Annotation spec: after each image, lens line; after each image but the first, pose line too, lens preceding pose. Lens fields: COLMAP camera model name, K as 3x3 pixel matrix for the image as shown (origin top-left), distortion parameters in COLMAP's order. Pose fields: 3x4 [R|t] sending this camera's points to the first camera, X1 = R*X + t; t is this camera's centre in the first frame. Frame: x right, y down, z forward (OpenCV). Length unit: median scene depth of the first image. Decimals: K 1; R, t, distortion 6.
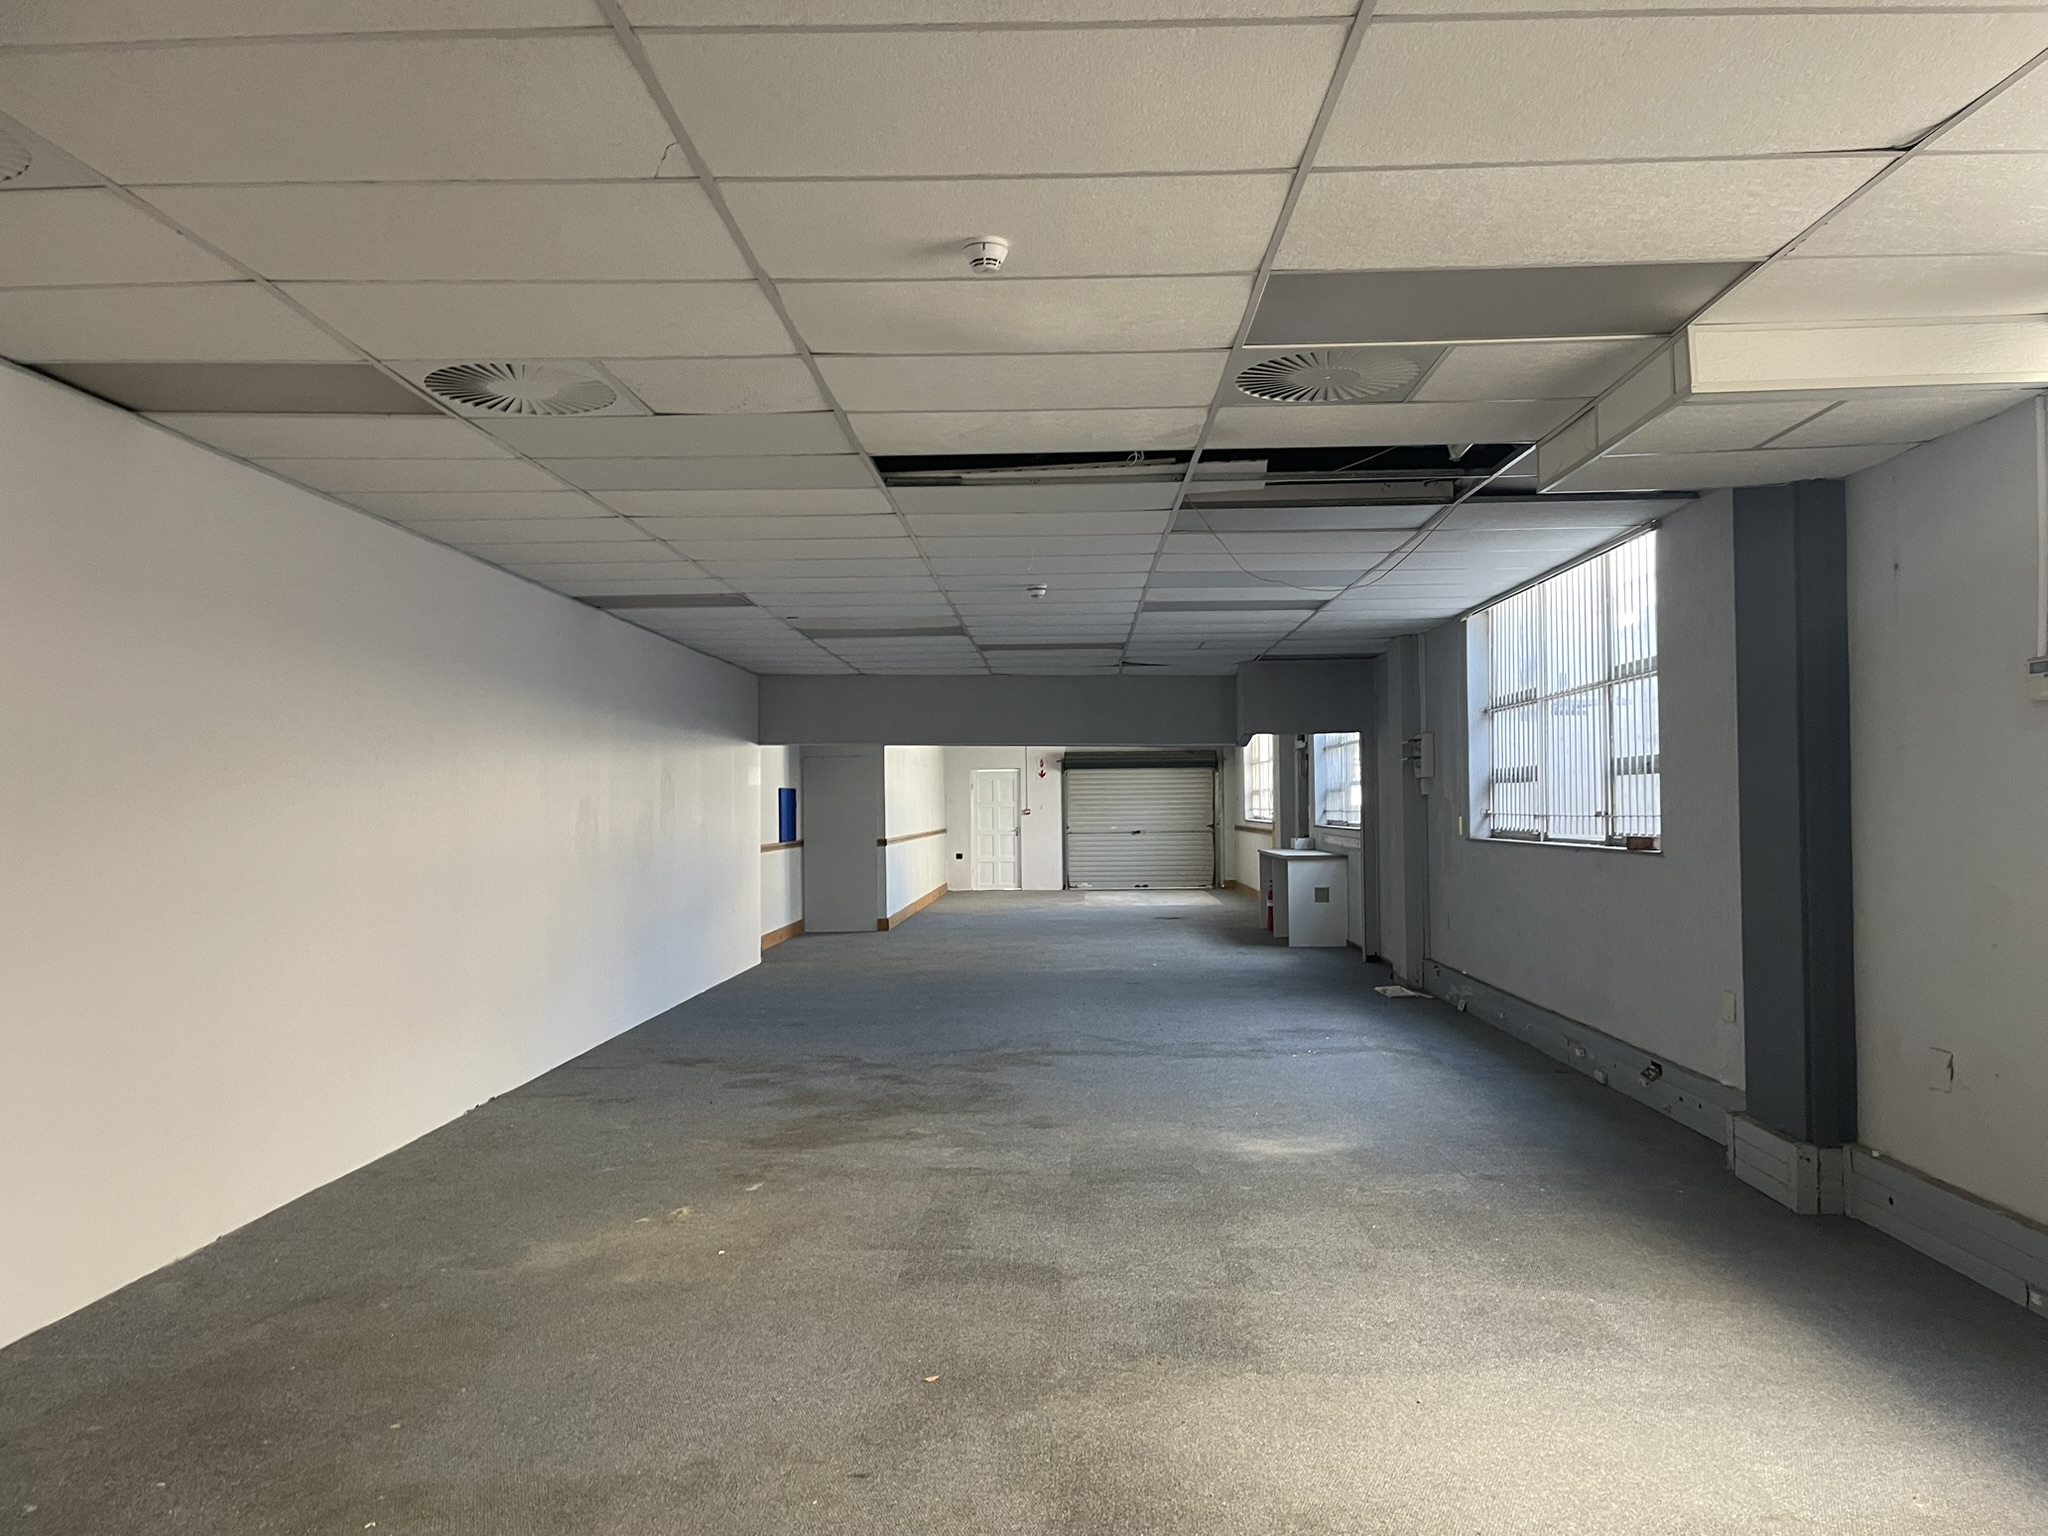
lens RADIAL K [[1560.6, 0, 1043.1], [0, 1560.6, 786.3], [0, 0, 1]] dist [0.098803, -0.123731]
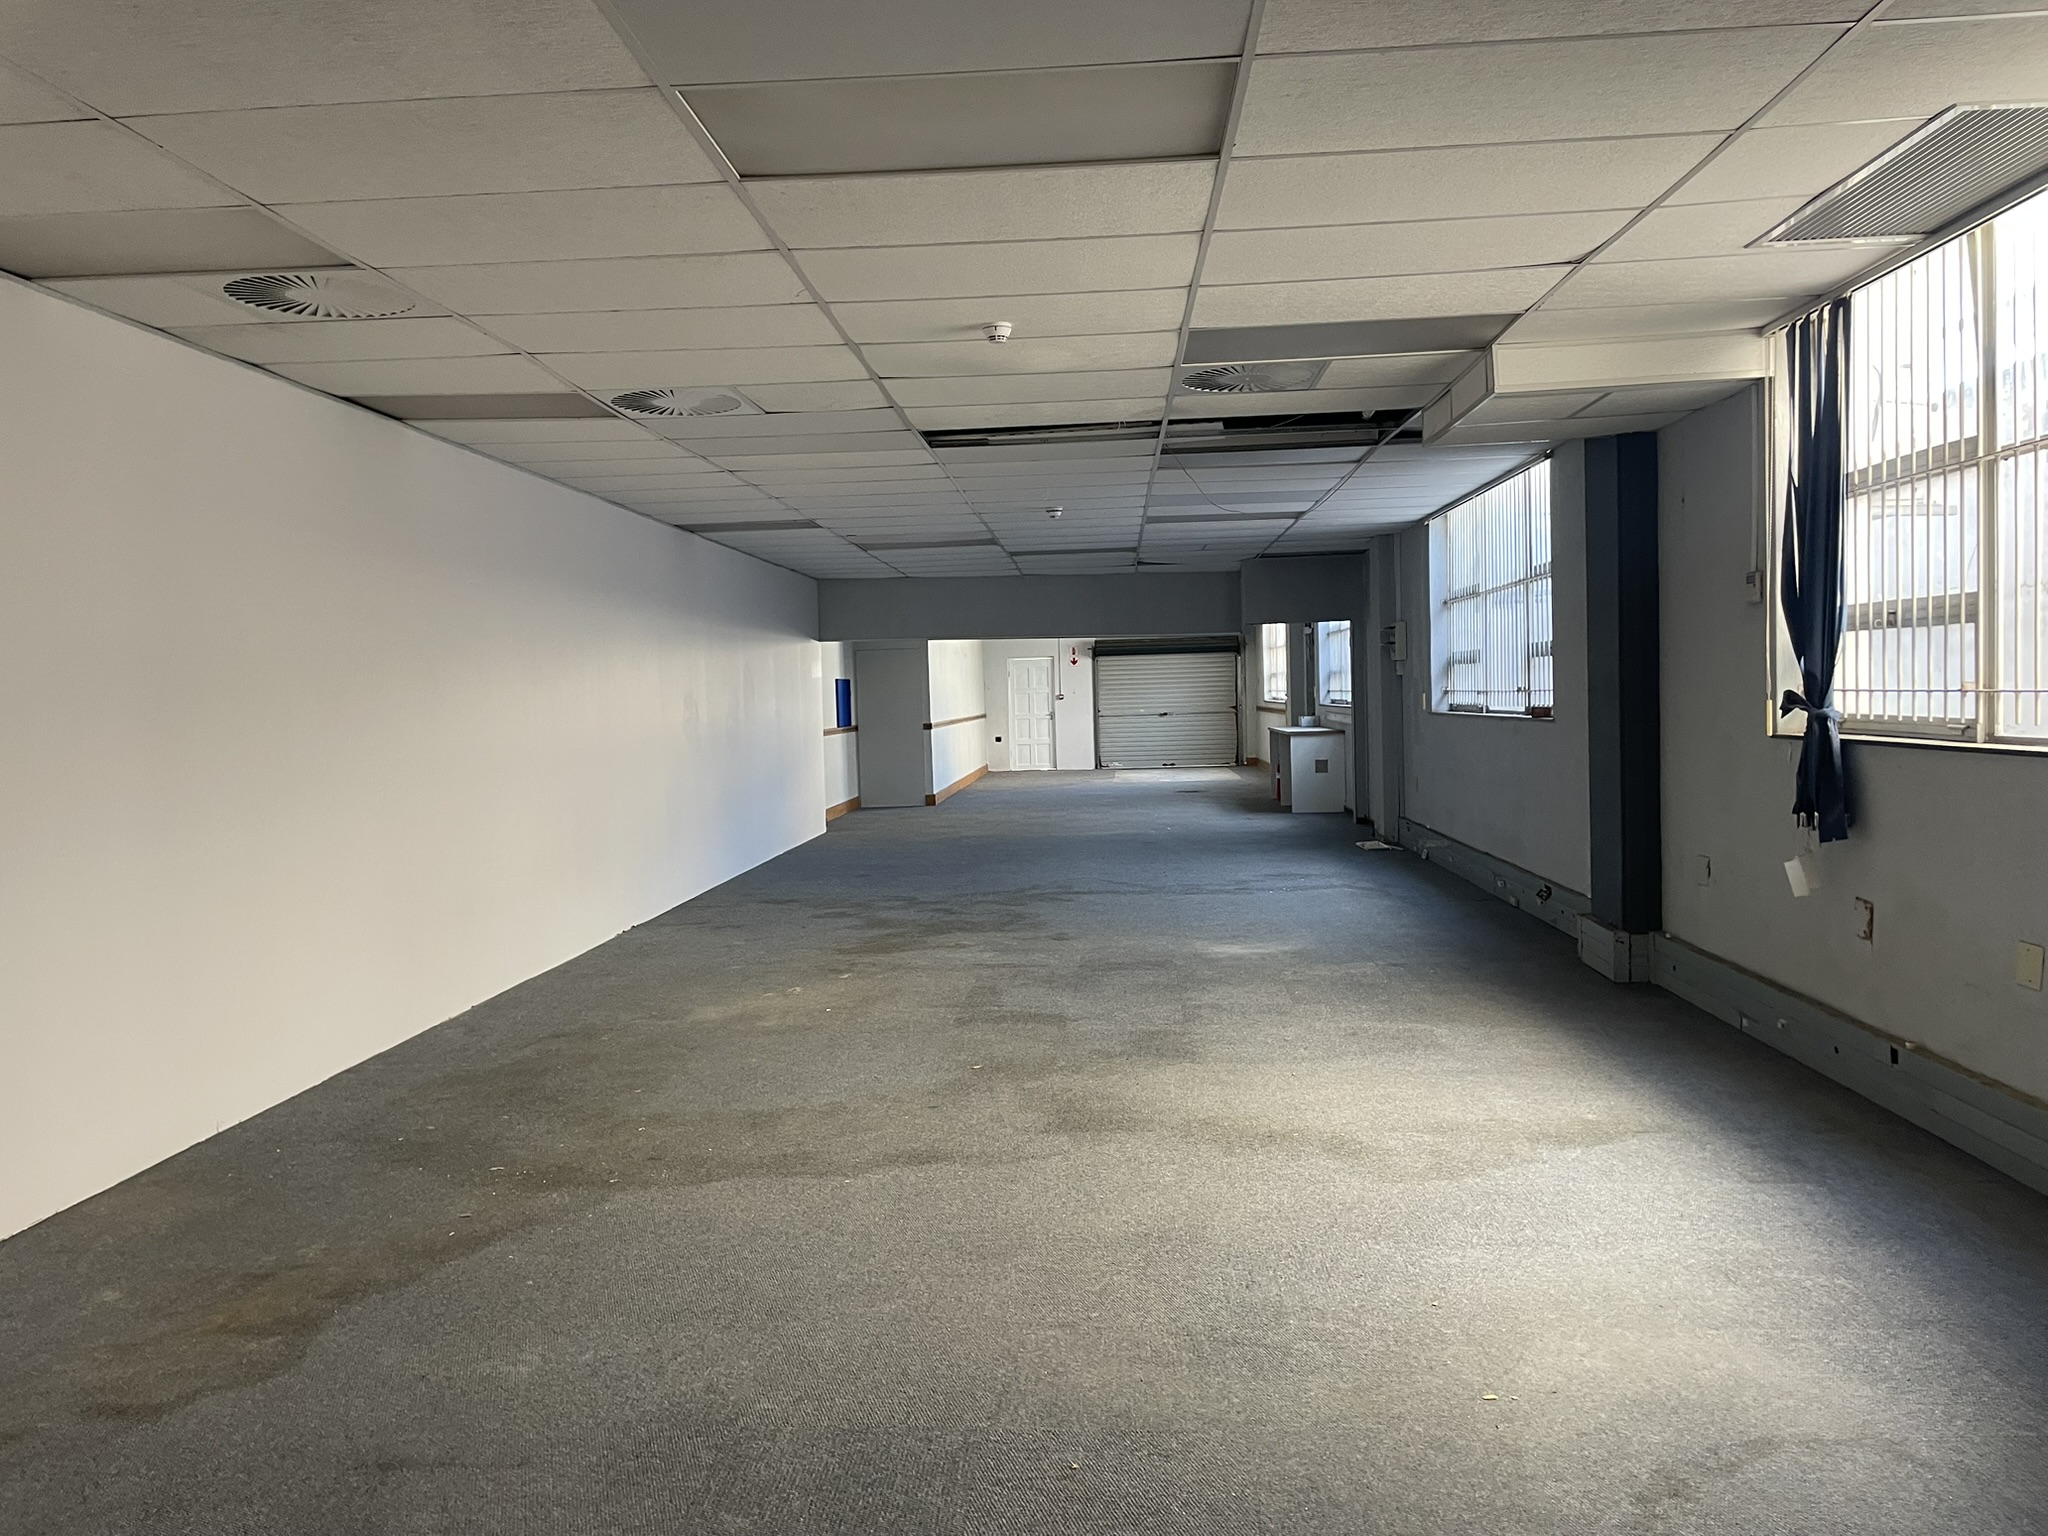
lens RADIAL K [[1560.6, 0, 1007.9], [0, 1560.6, 763.1], [0, 0, 1]] dist [0.098803, -0.123731]
pose [[0.998673, -0.014607, -0.049378, 0.016687], [0.017452, 0.998183, 0.057670, -0.002231], [0.048446, -0.058456, 0.997114, -0.212613]]
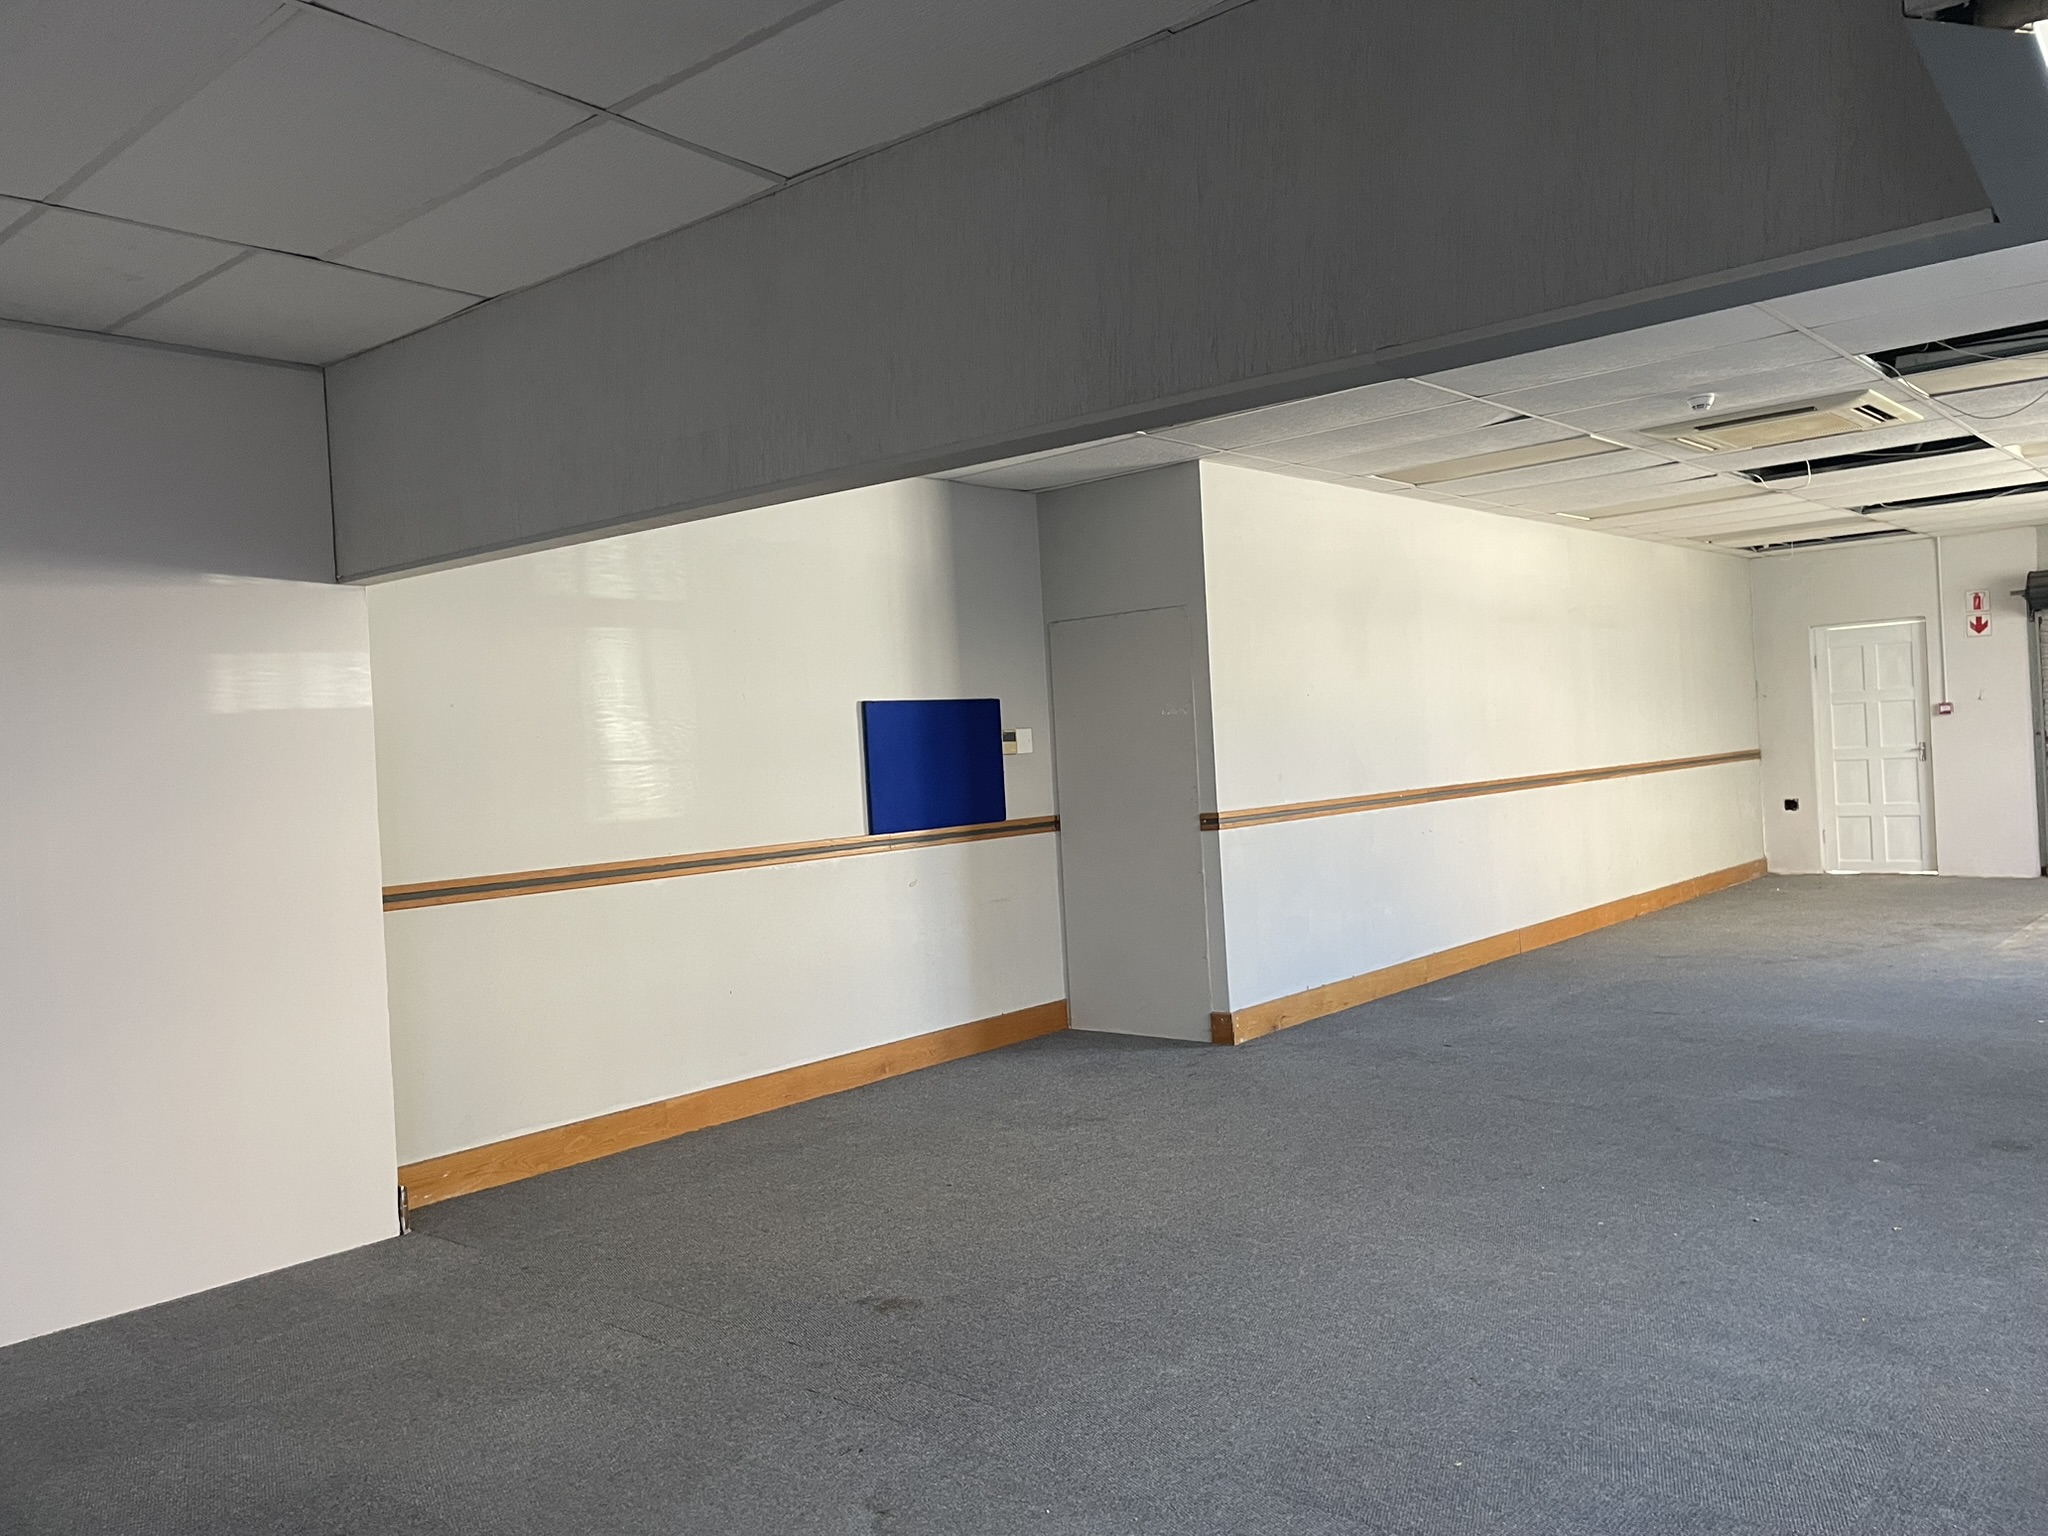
lens RADIAL K [[1560.6, 0, 1029.6], [0, 1560.6, 761.2], [0, 0, 1]] dist [0.098803, -0.123731]
pose [[0.774917, -0.026448, -0.631509, 0.224231], [0.054000, 0.998241, 0.024456, 0.016475], [0.629751, -0.053053, 0.774983, 1.326815]]
